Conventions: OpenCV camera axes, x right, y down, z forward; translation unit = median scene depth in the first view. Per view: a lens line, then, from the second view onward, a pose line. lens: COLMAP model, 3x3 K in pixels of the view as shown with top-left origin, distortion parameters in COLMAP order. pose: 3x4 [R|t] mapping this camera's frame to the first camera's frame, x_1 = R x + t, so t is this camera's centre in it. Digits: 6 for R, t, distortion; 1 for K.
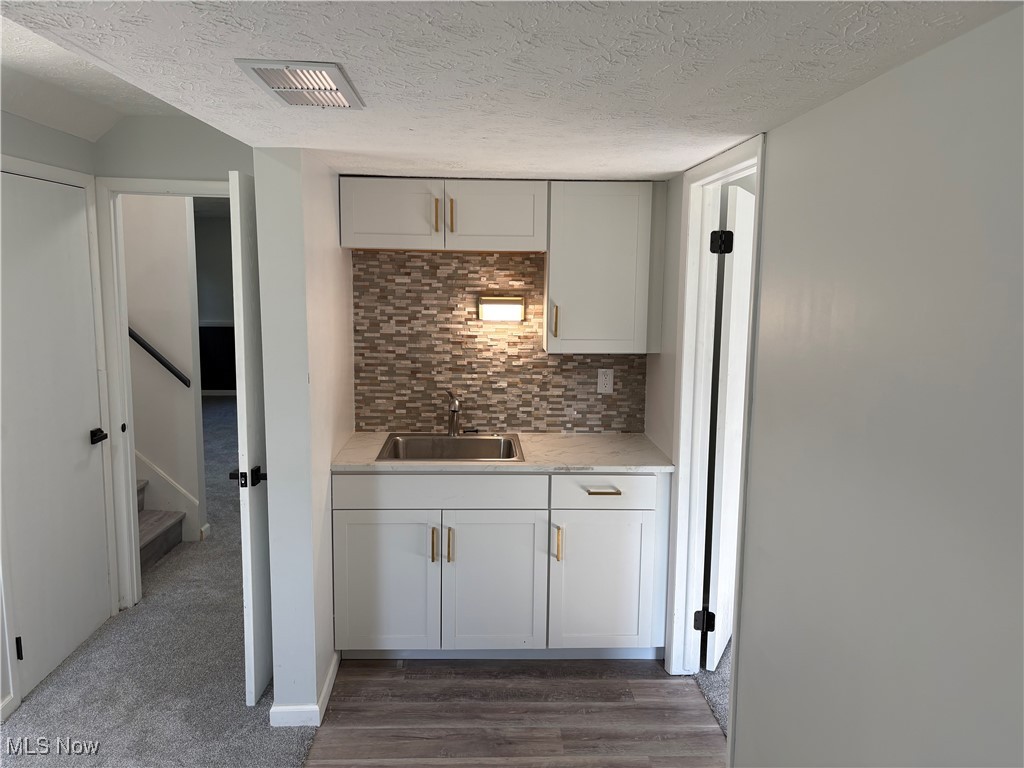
lens RADIAL K [[773.9, 0, 512.3], [0, 773.9, 374.2], [0, 0, 1]] dist [0.023252, -0.026695]
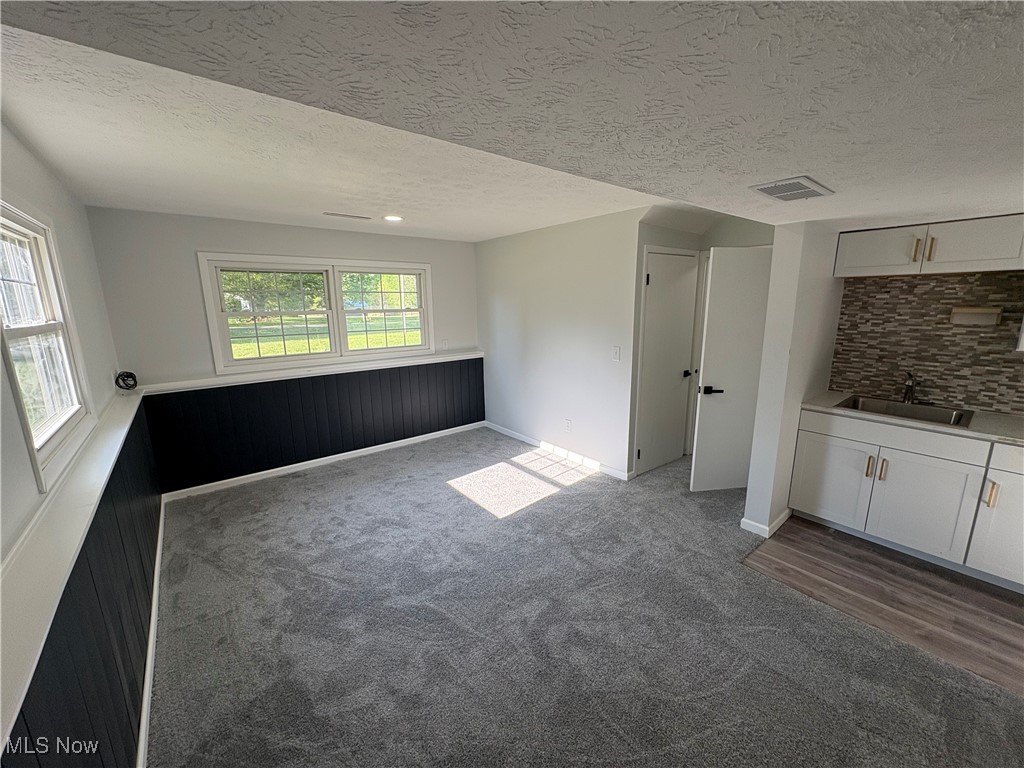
lens RADIAL K [[409.0, 0, 515.5], [0, 409.0, 384.9], [0, 0, 1]] dist [0.002392, 0.000389]
pose [[0.601682, 0.144247, -0.785603, 0.082786], [-0.082854, 0.989523, 0.118234, 0.015199], [0.794427, -0.006049, 0.607330, -0.062636]]
